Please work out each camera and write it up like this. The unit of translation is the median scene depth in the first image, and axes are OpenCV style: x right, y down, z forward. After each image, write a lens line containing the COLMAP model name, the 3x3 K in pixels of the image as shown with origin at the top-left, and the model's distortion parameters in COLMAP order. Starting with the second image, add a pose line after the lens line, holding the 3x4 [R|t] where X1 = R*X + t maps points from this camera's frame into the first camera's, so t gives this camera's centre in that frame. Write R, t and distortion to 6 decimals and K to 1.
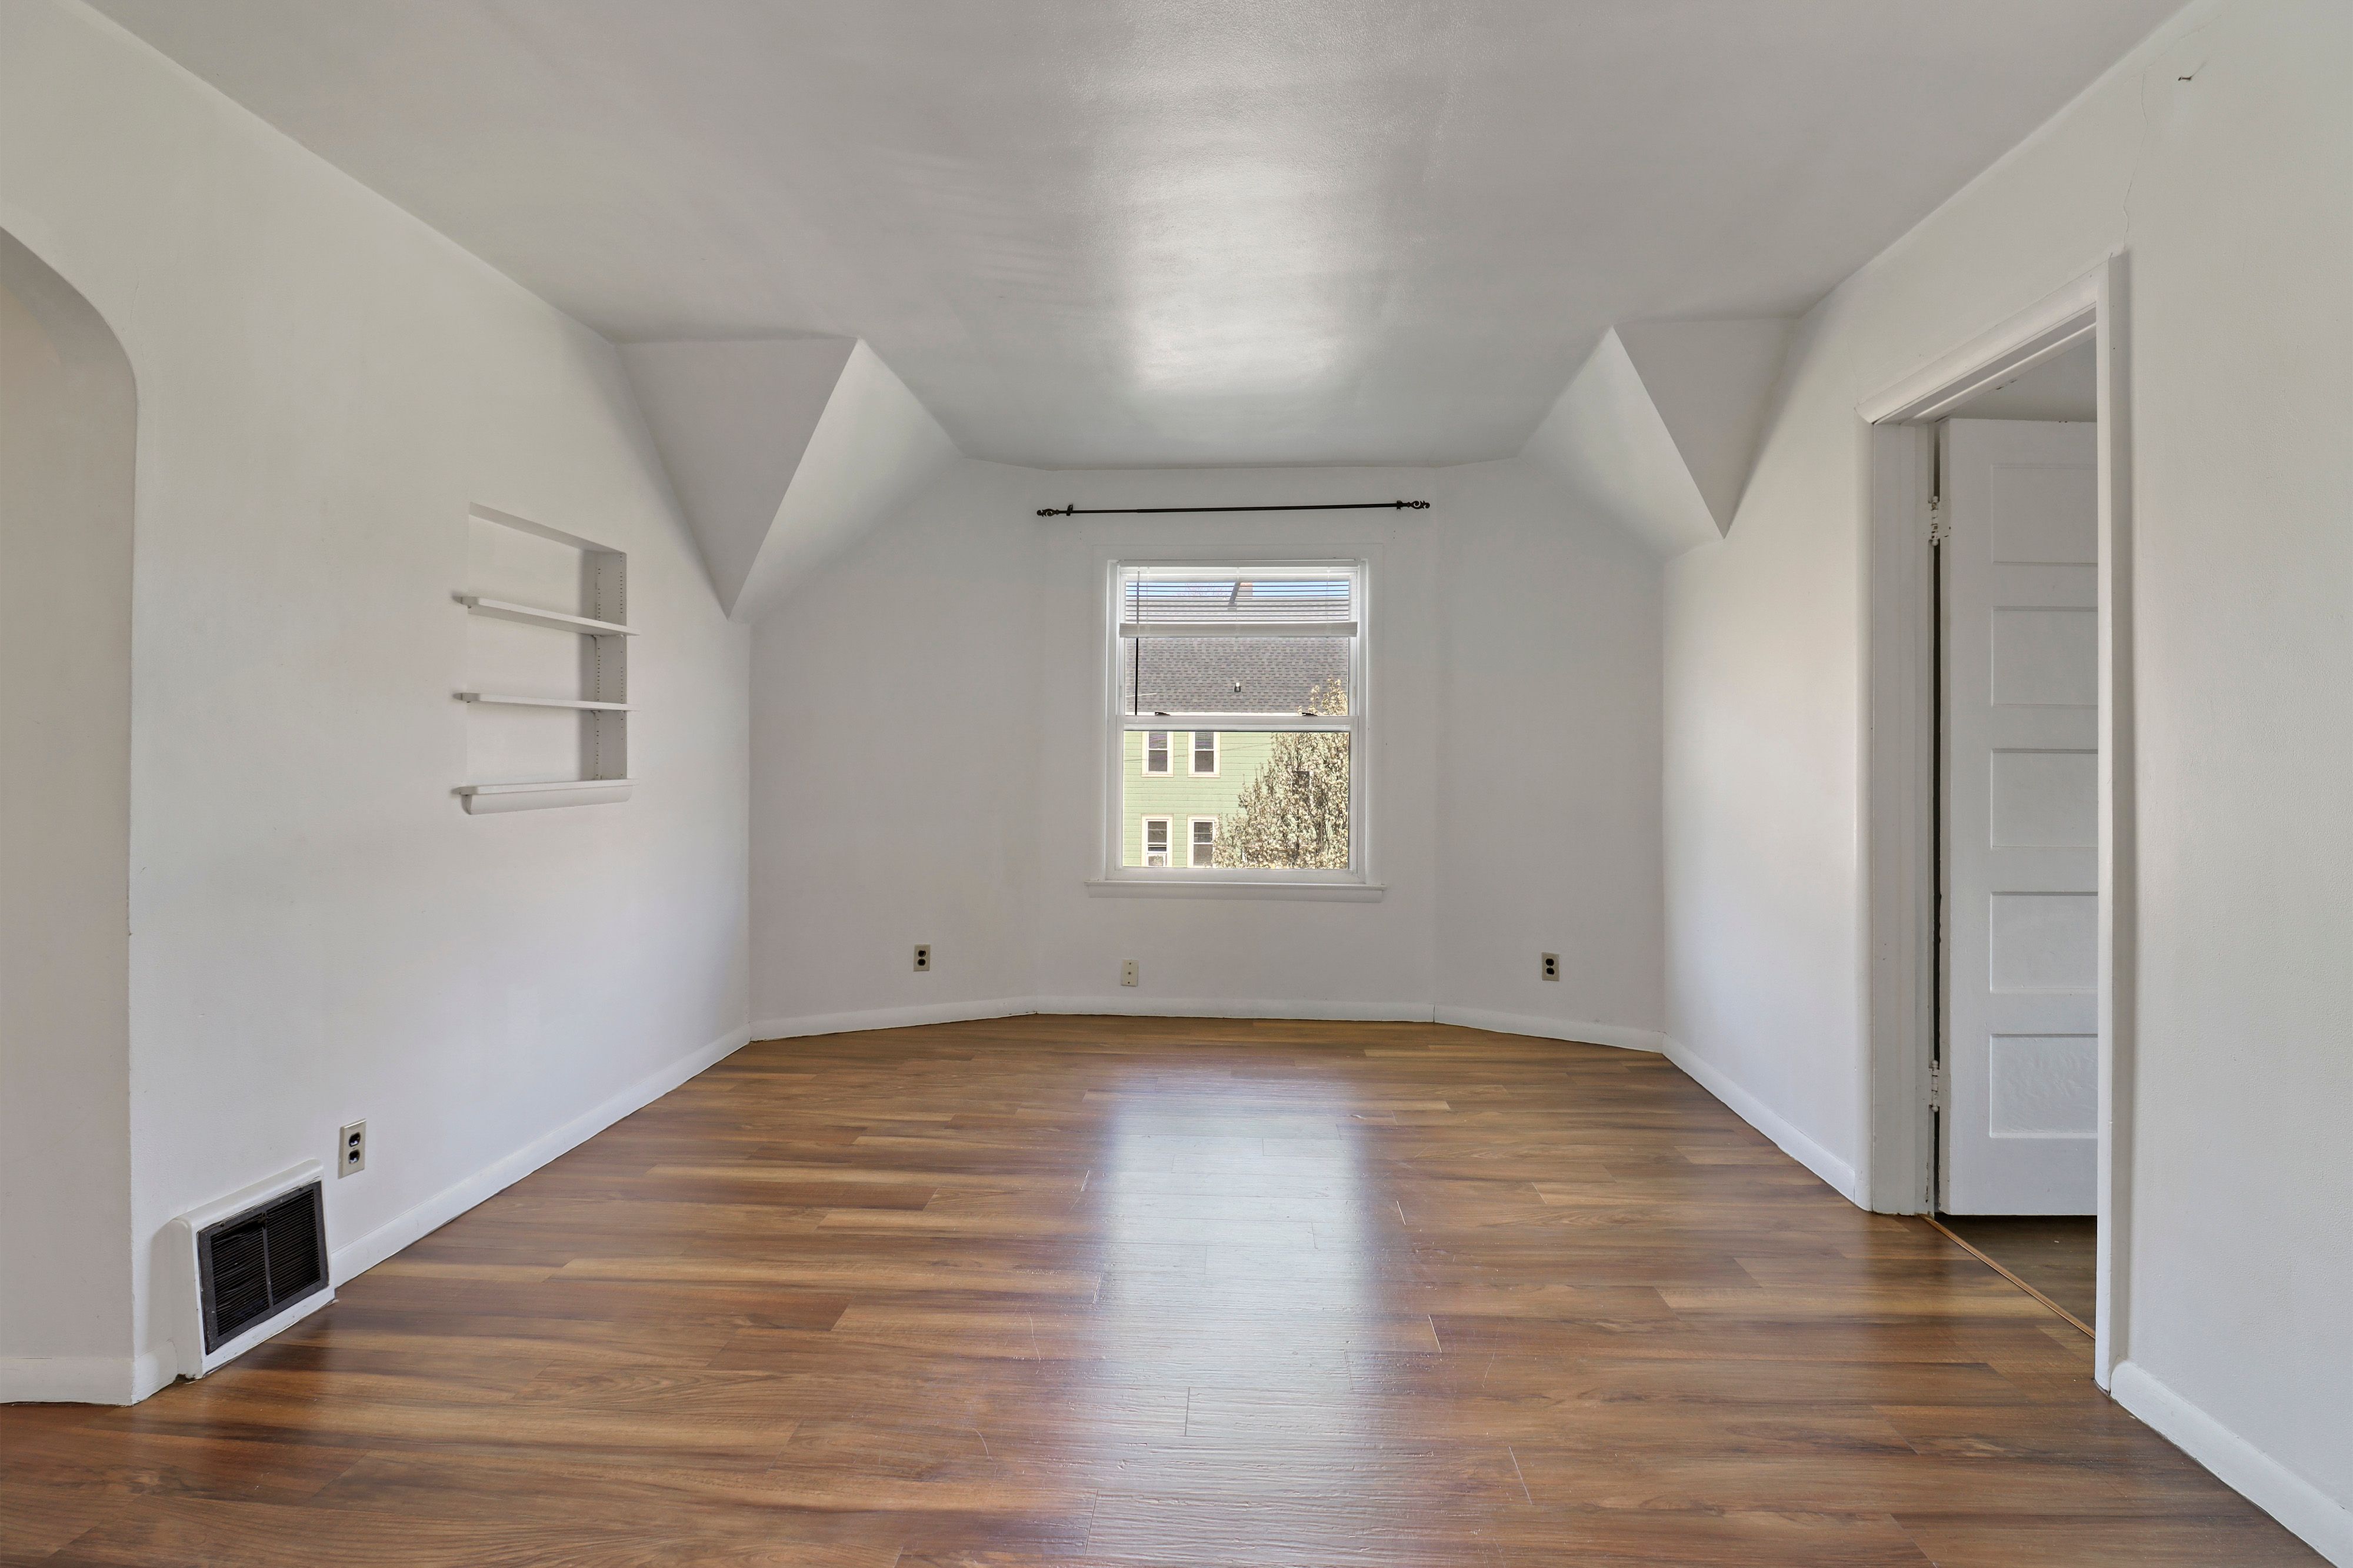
lens RADIAL K [[1110.2, 0, 1178.7], [0, 1110.2, 759.9], [0, 0, 1]] dist [0.004726, -0.017236]
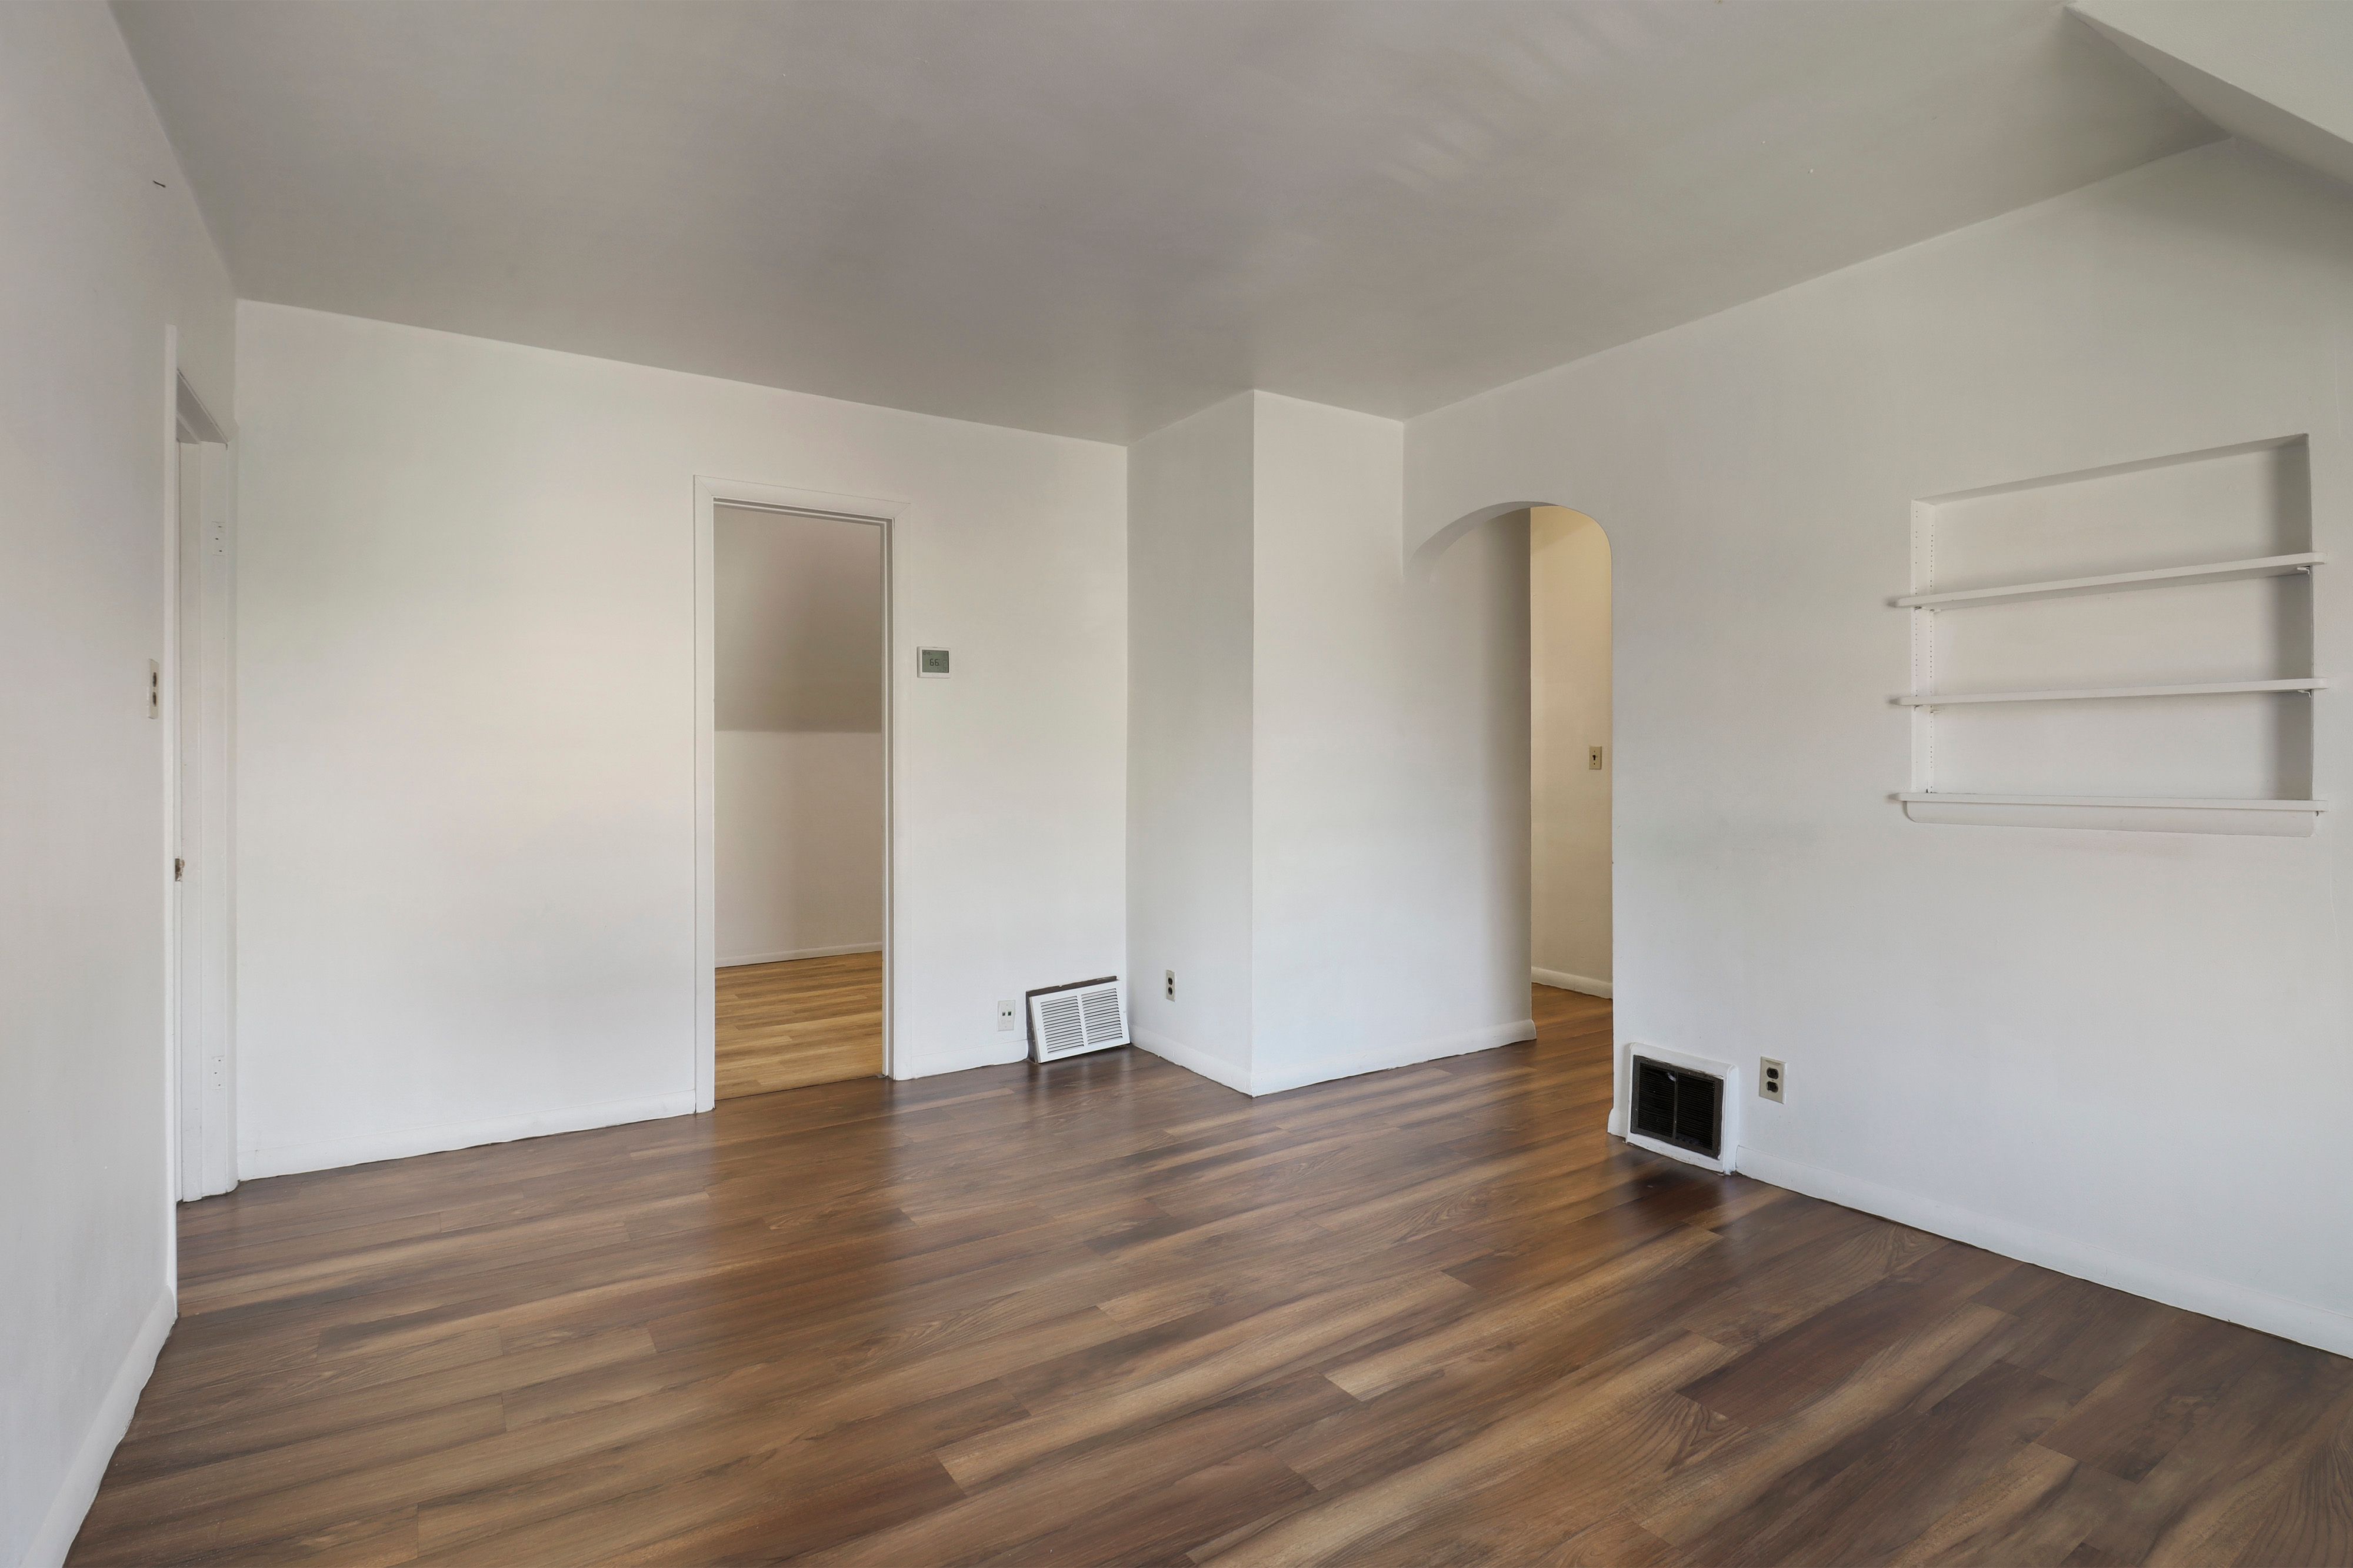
lens RADIAL K [[1110.2, 0, 1178.7], [0, 1110.2, 759.9], [0, 0, 1]] dist [0.004726, -0.017236]
pose [[-0.794669, 0.000410, -0.607043, 0.519038], [-0.000397, 0.999999, 0.001194, -0.008123], [0.607043, 0.001190, -0.794668, 1.538795]]
